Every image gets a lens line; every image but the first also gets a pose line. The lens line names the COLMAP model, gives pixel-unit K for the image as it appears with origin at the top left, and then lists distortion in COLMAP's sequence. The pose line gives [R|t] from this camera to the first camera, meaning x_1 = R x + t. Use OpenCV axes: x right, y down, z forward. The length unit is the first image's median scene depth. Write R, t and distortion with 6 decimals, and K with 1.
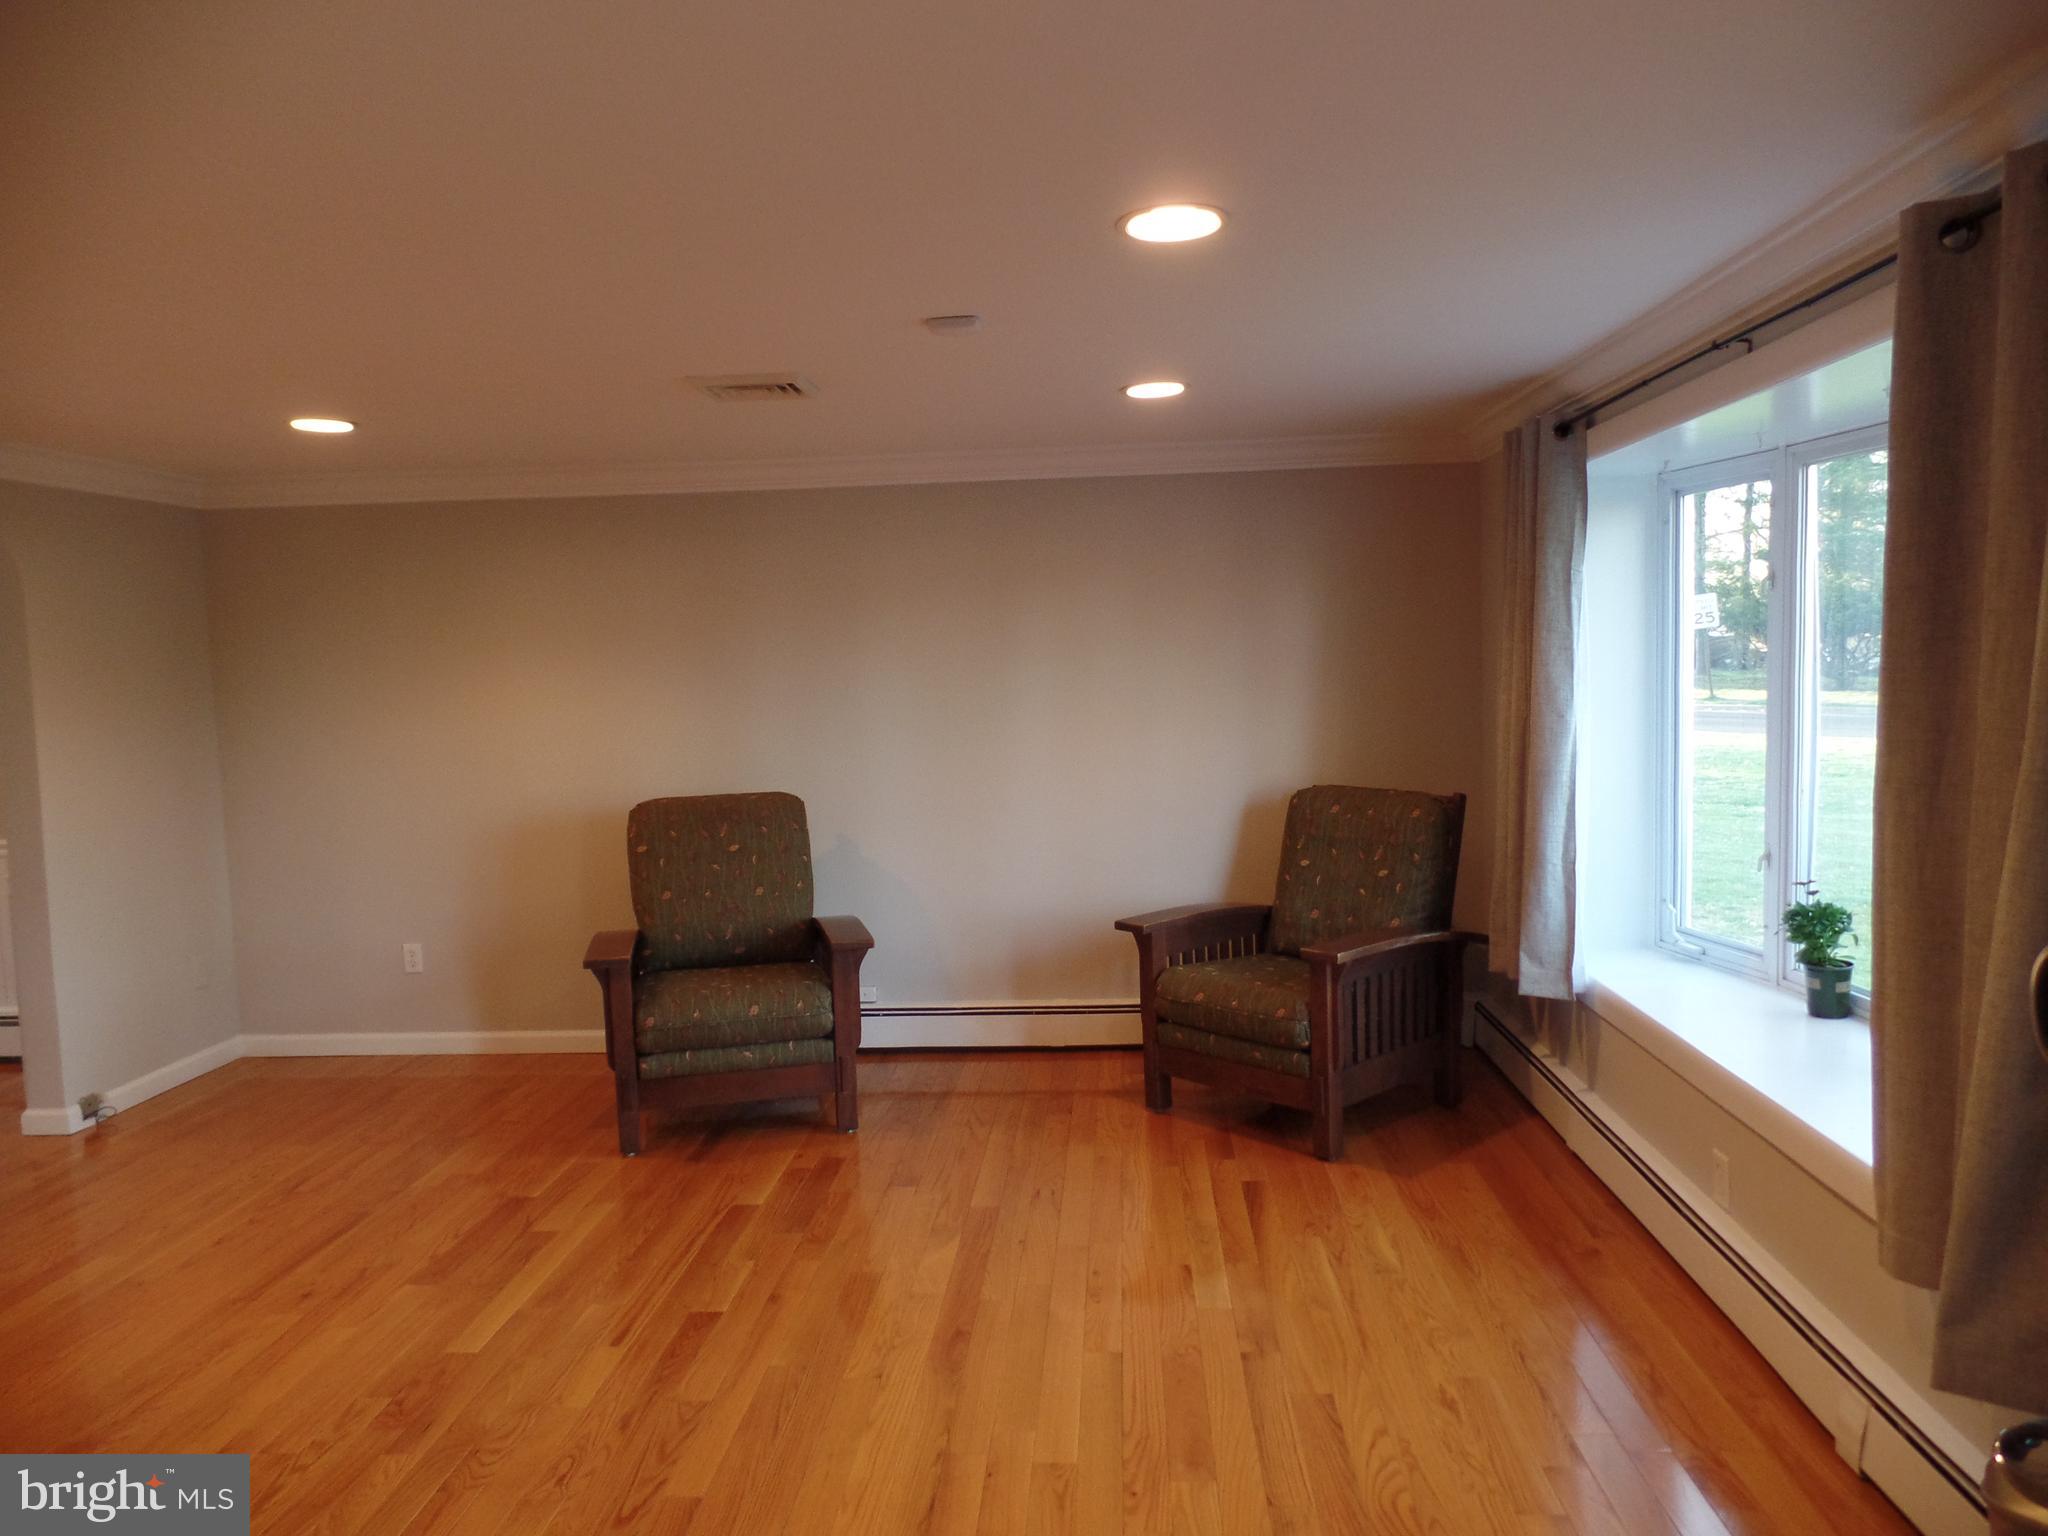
lens RADIAL K [[1391.4, 0, 1035.1], [0, 1391.4, 768.3], [0, 0, 1]] dist [-0.015024, 0.012702]
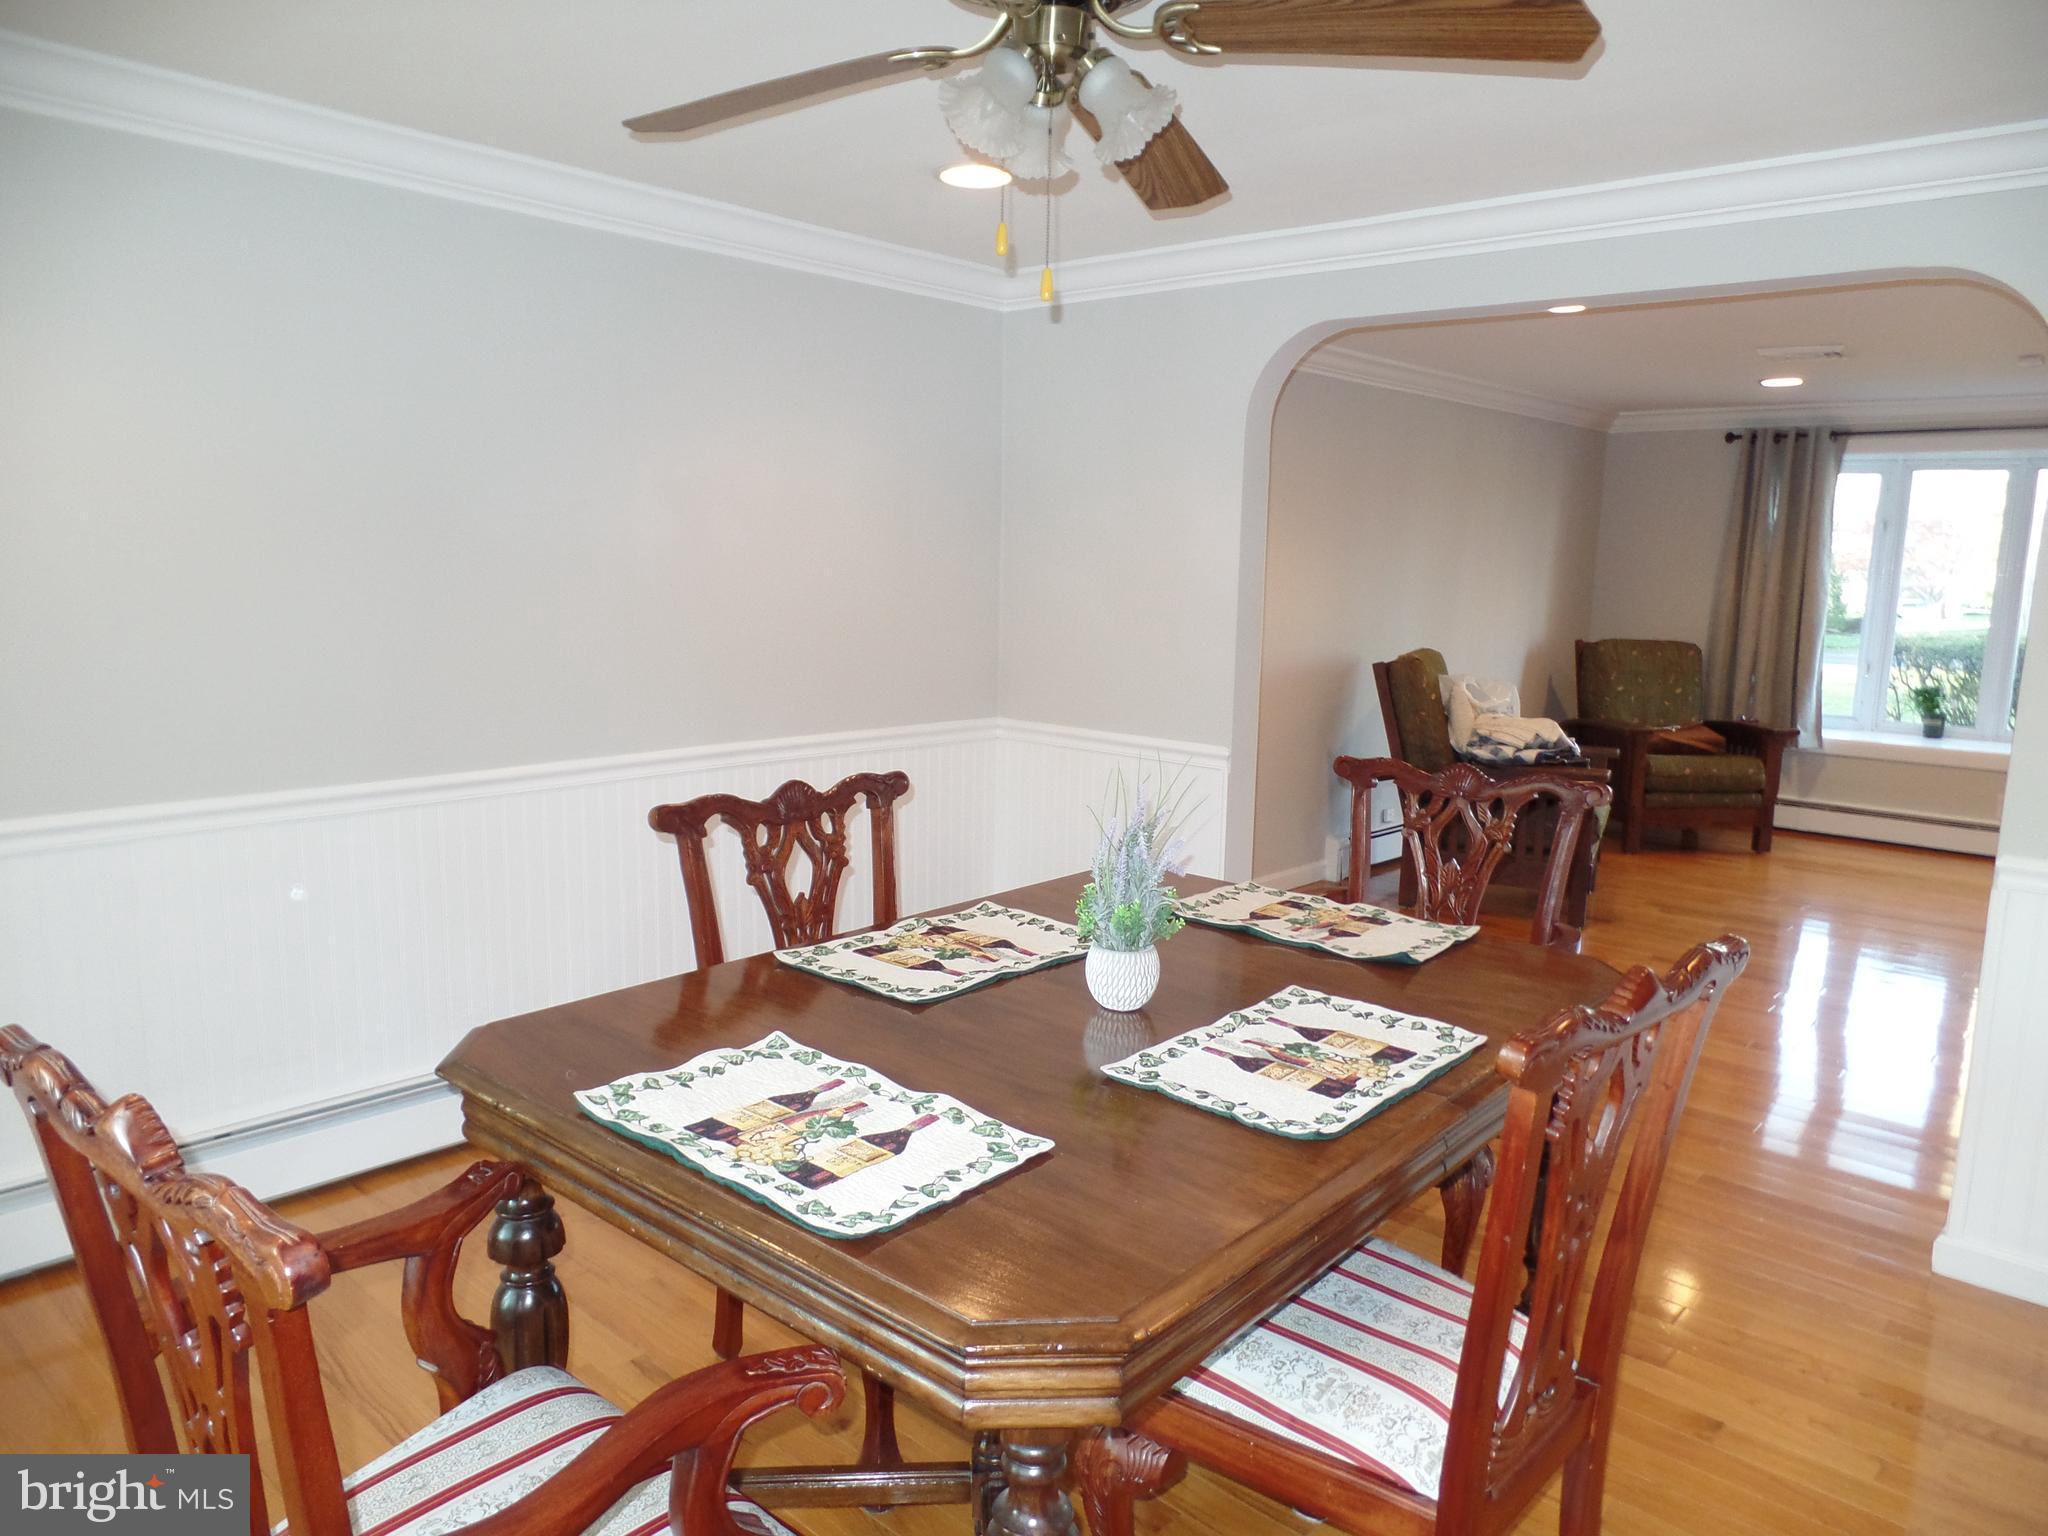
lens RADIAL K [[1391.4, 0, 1033.2], [0, 1391.4, 767.5], [0, 0, 1]] dist [-0.015024, 0.012702]
pose [[0.621287, -0.081862, 0.779295, -1.551375], [0.015888, 0.995639, 0.091921, 0.004679], [-0.783422, -0.044728, 0.619878, 0.606934]]
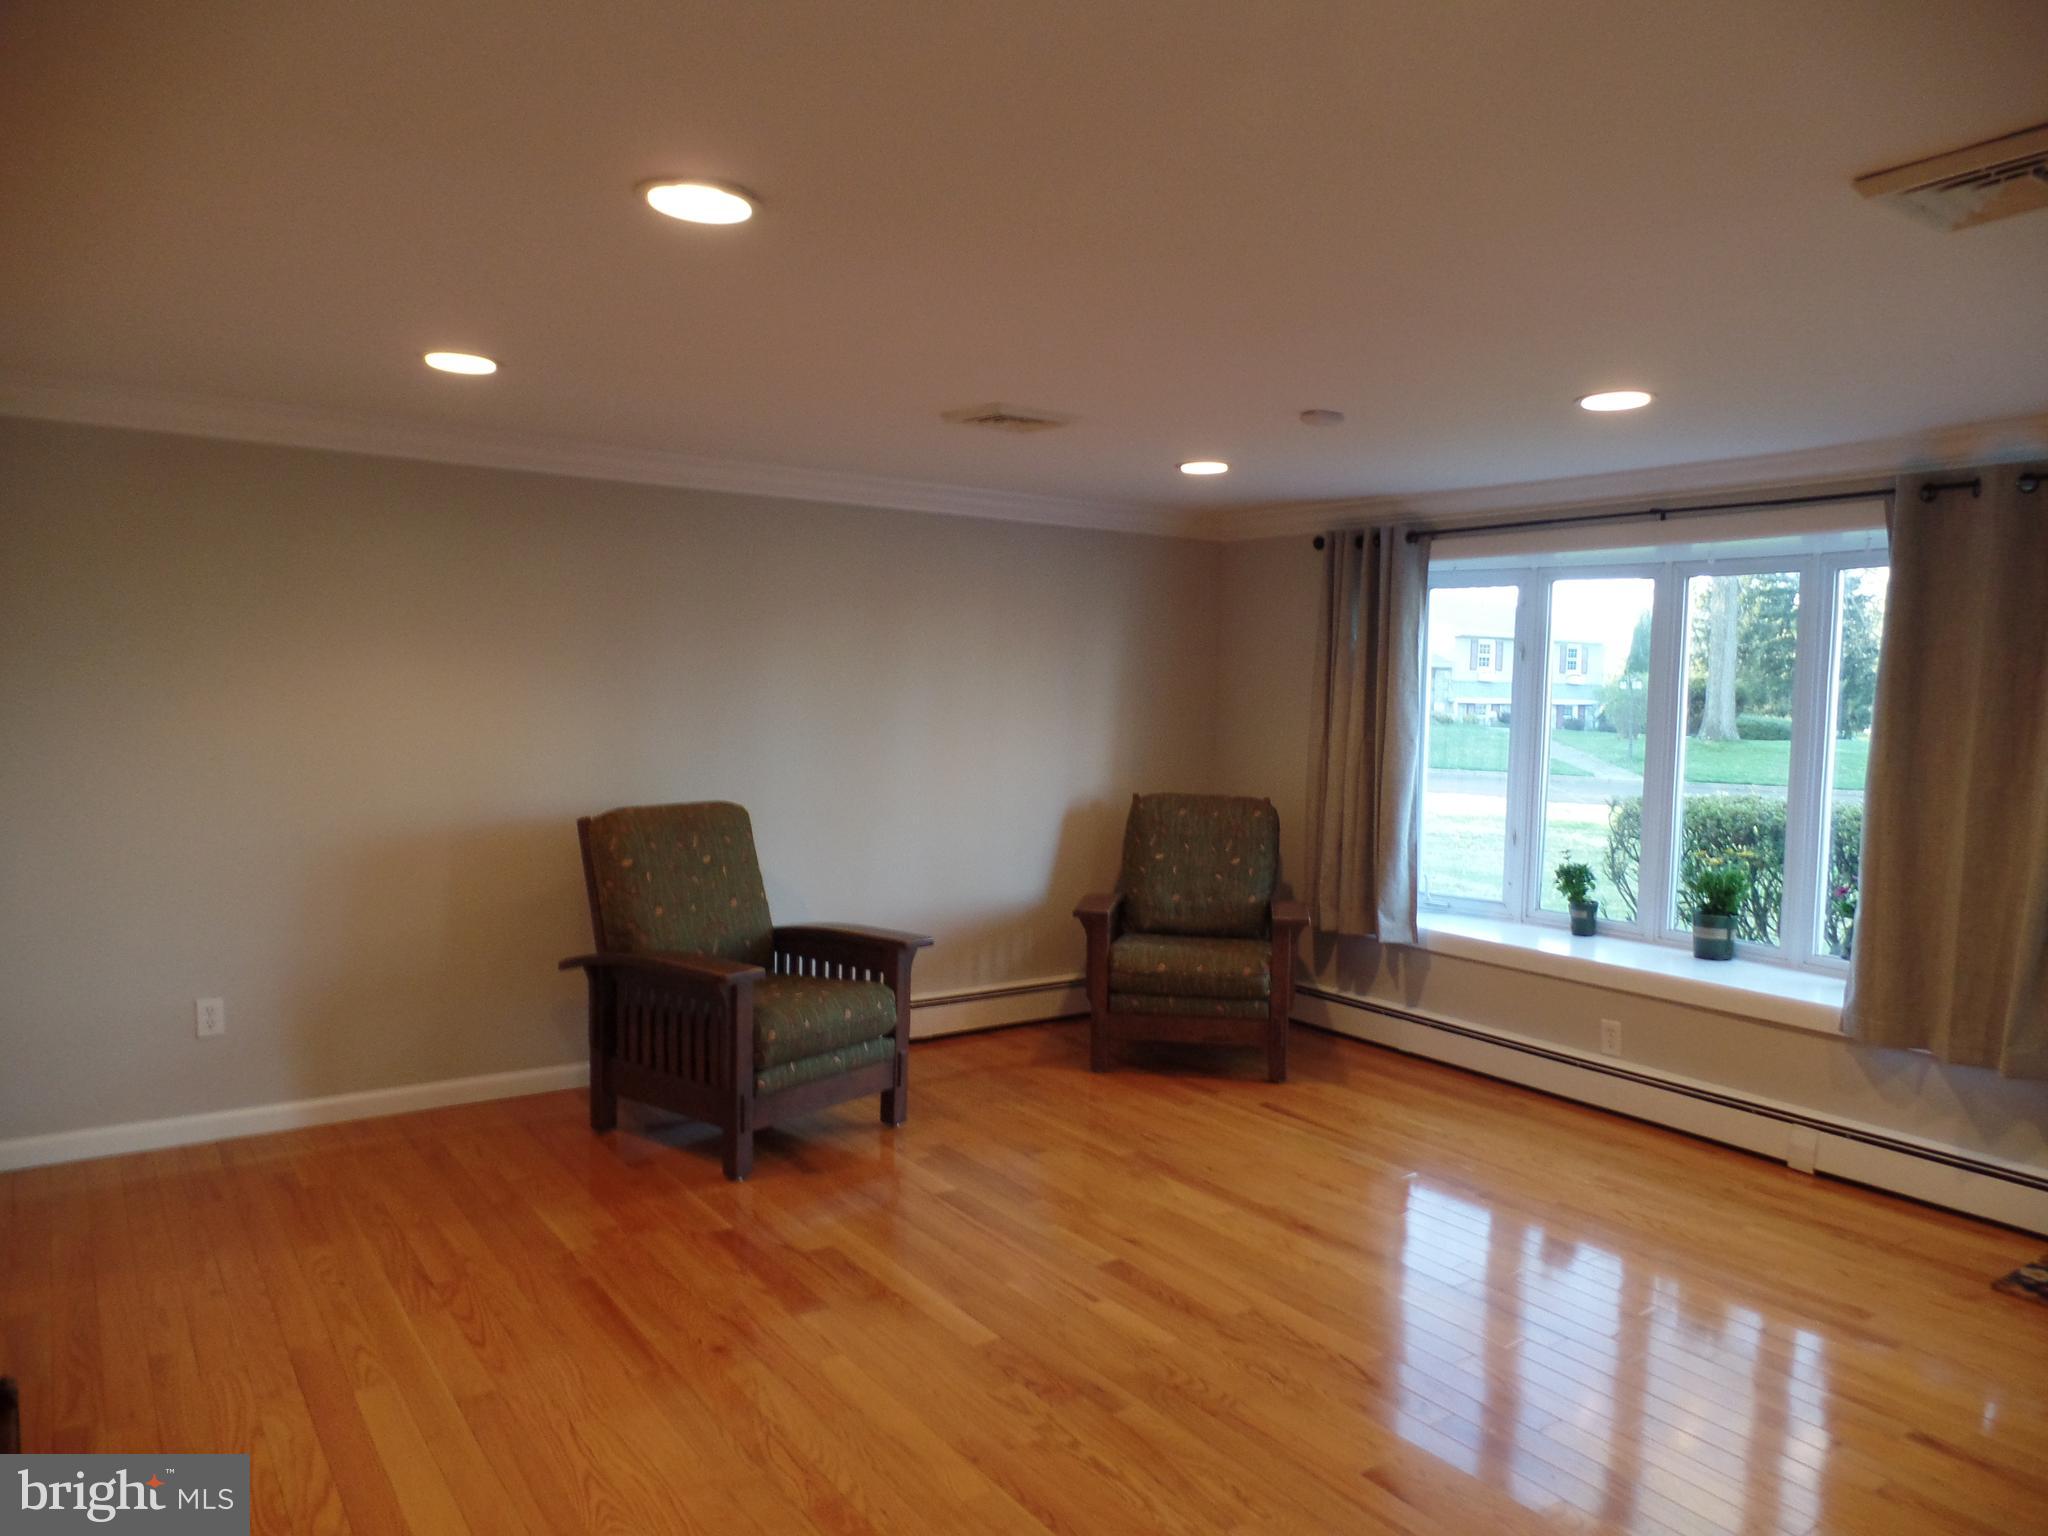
lens RADIAL K [[1391.4, 0, 1019.6], [0, 1391.4, 764.8], [0, 0, 1]] dist [-0.015024, 0.012702]
pose [[0.788890, 0.011276, 0.614431, -0.717773], [0.002019, 0.999779, -0.020940, 0.014182], [-0.614531, 0.017760, 0.788692, 0.122225]]
